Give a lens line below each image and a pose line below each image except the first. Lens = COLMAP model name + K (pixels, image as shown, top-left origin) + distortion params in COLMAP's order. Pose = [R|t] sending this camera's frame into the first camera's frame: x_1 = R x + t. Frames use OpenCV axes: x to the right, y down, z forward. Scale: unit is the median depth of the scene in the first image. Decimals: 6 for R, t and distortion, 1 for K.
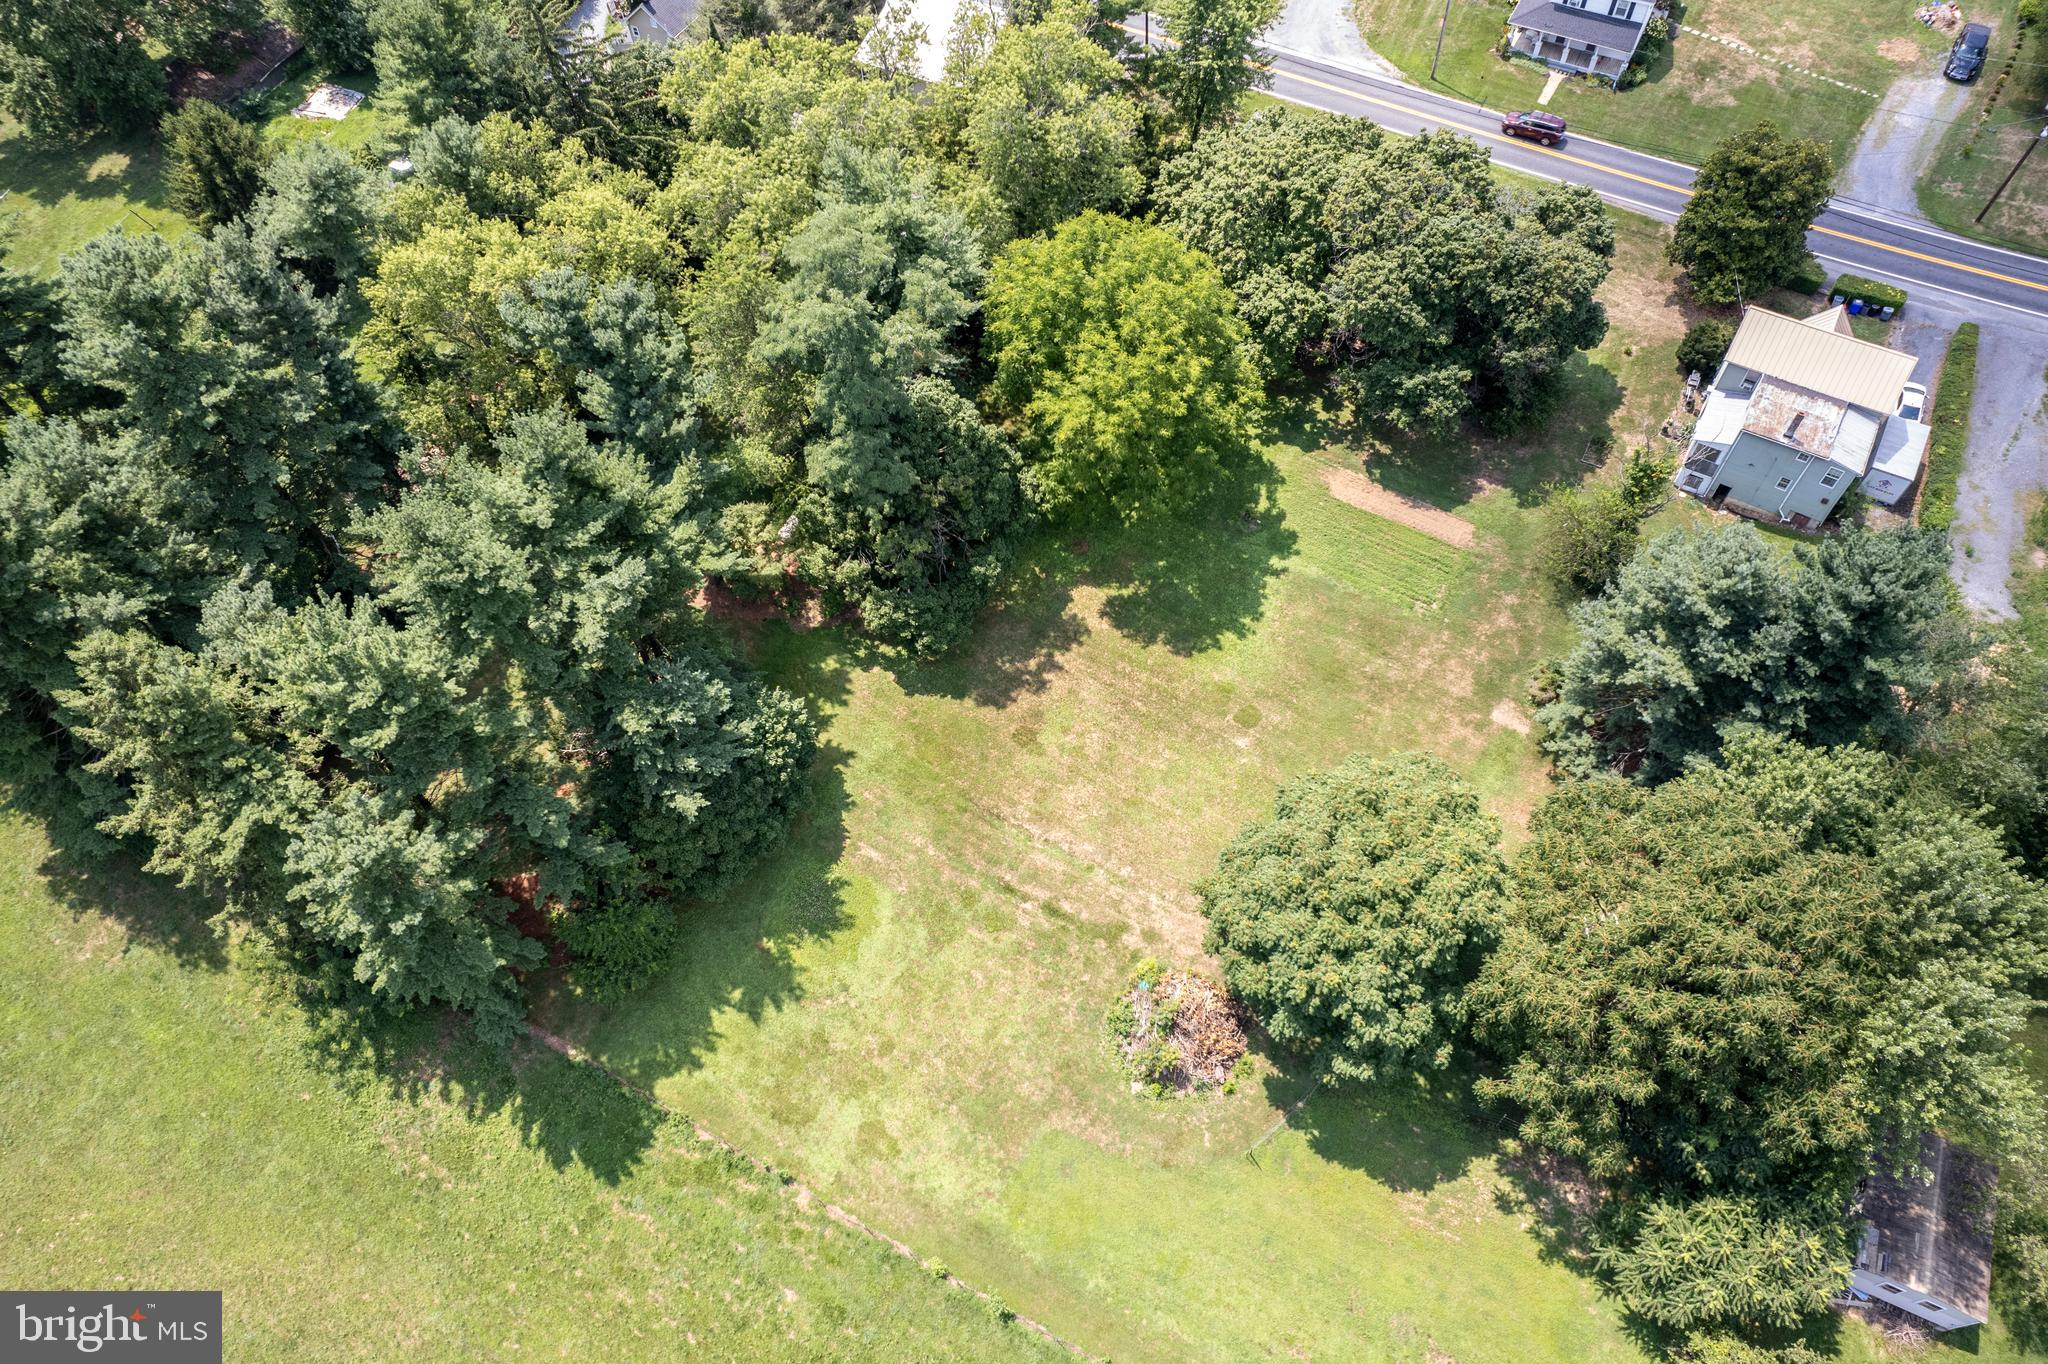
lens RADIAL K [[1339.1, 0, 1024.0], [0, 1339.1, 682.0], [0, 0, 1]] dist [-0.074054, 0.067510]
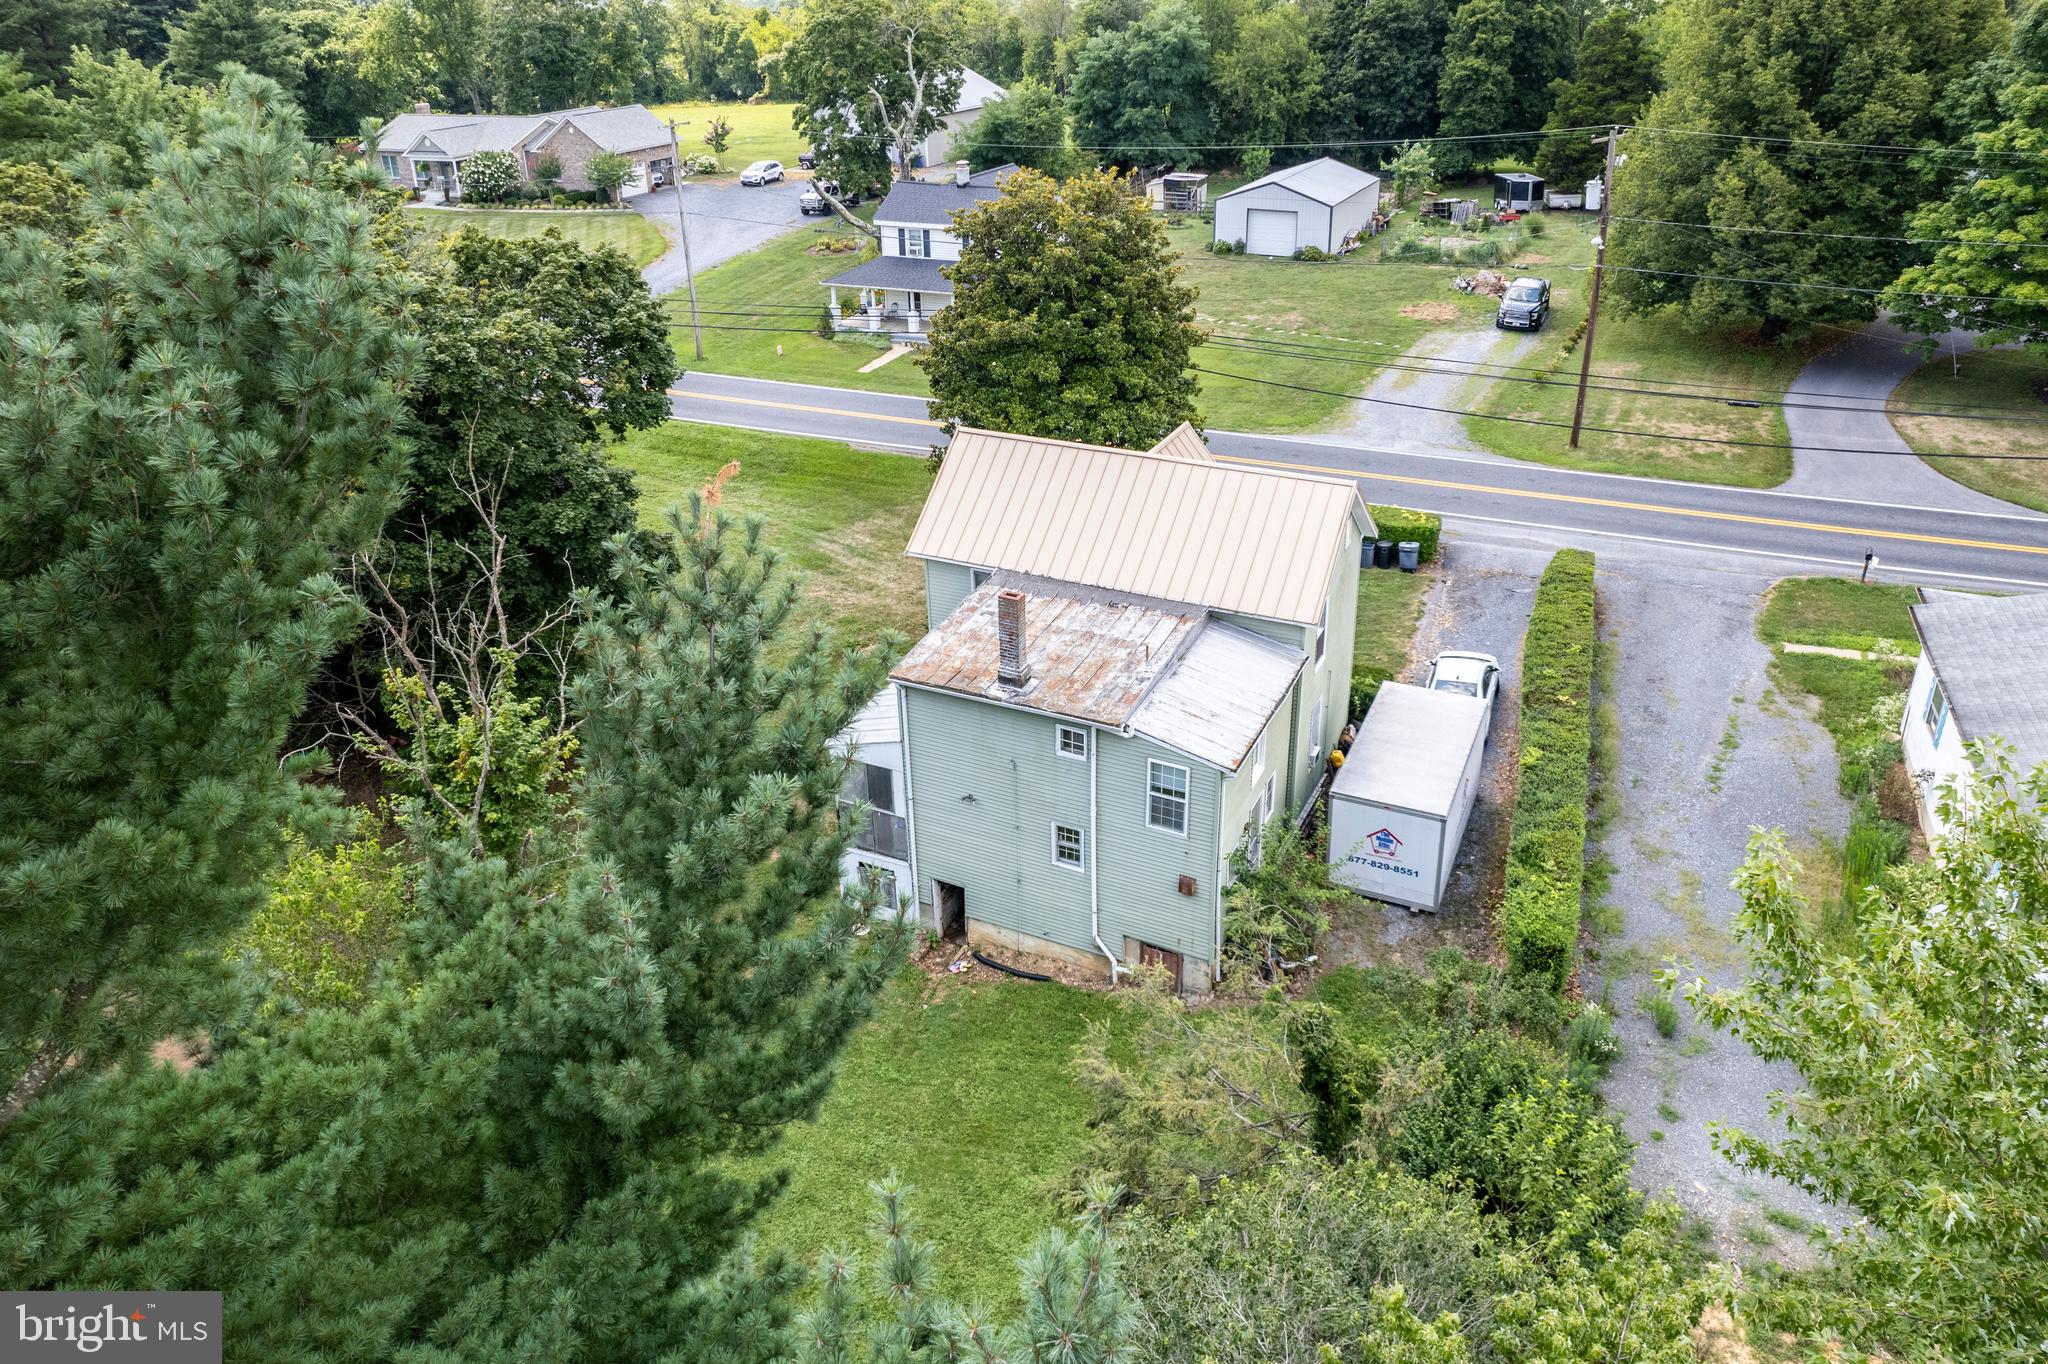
lens RADIAL K [[1380.8, 0, 1027.1], [0, 1380.8, 598.7], [0, 0, 1]] dist [-0.038547, -0.002571]
pose [[0.997215, -0.017529, 0.072494, 0.540605], [0.053836, 0.841864, -0.536998, -0.018812], [-0.051617, 0.539405, 0.840463, 0.673700]]
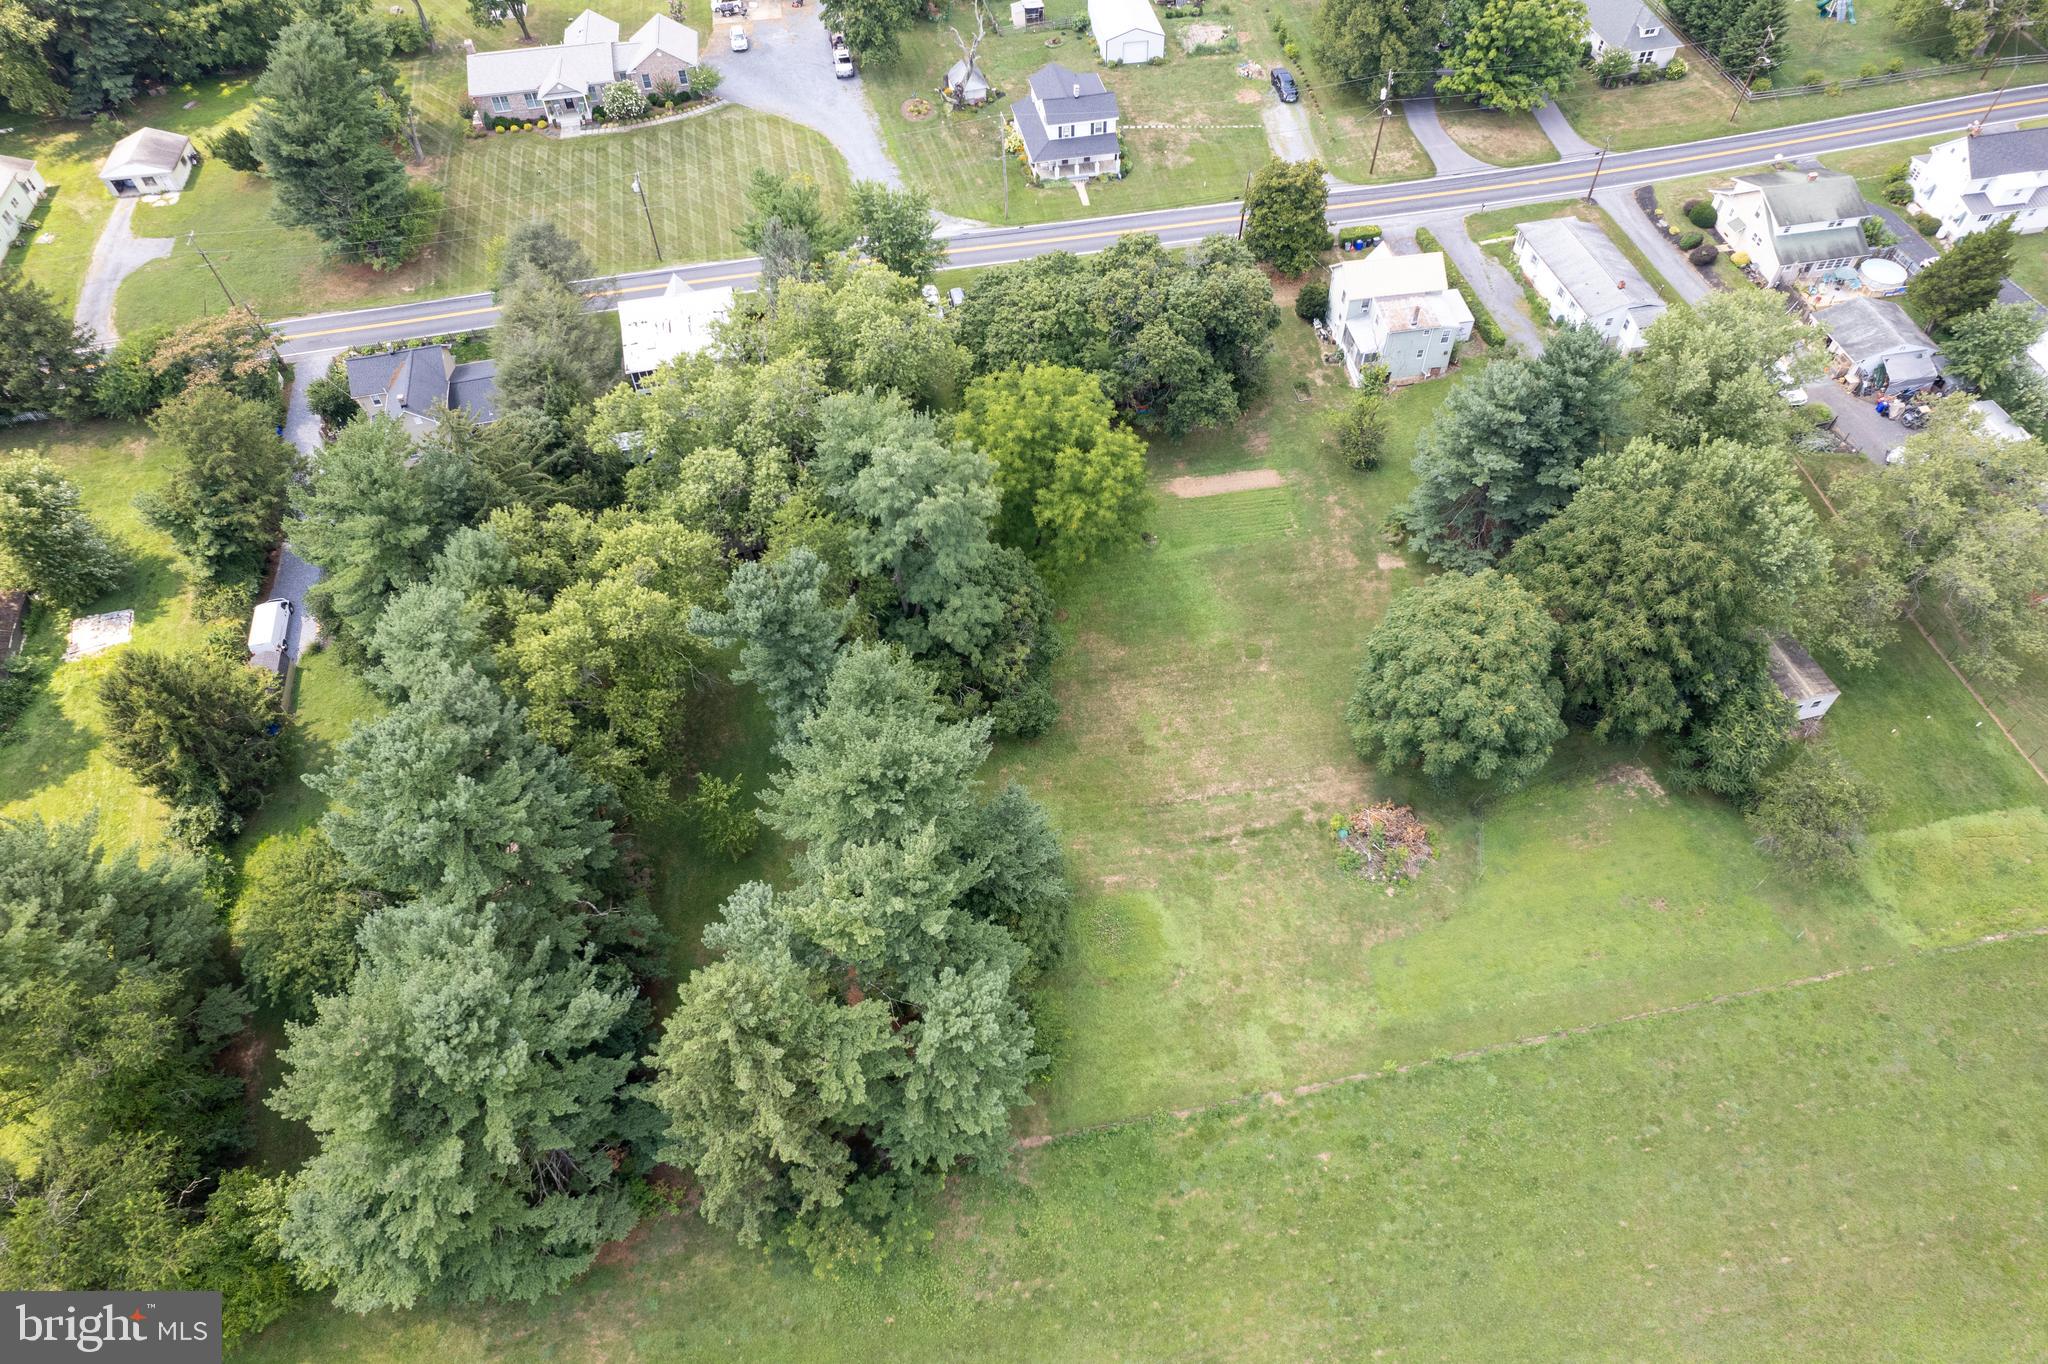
lens RADIAL K [[1302.8, 0, 1024.0], [0, 1302.8, 682.0], [0, 0, 1]] dist [-0.074840, 0.067976]
pose [[0.774101, -0.483882, 0.408197, -0.568092], [0.528319, 0.849034, 0.004556, -0.076691], [-0.348778, 0.212131, 0.912882, -0.124234]]
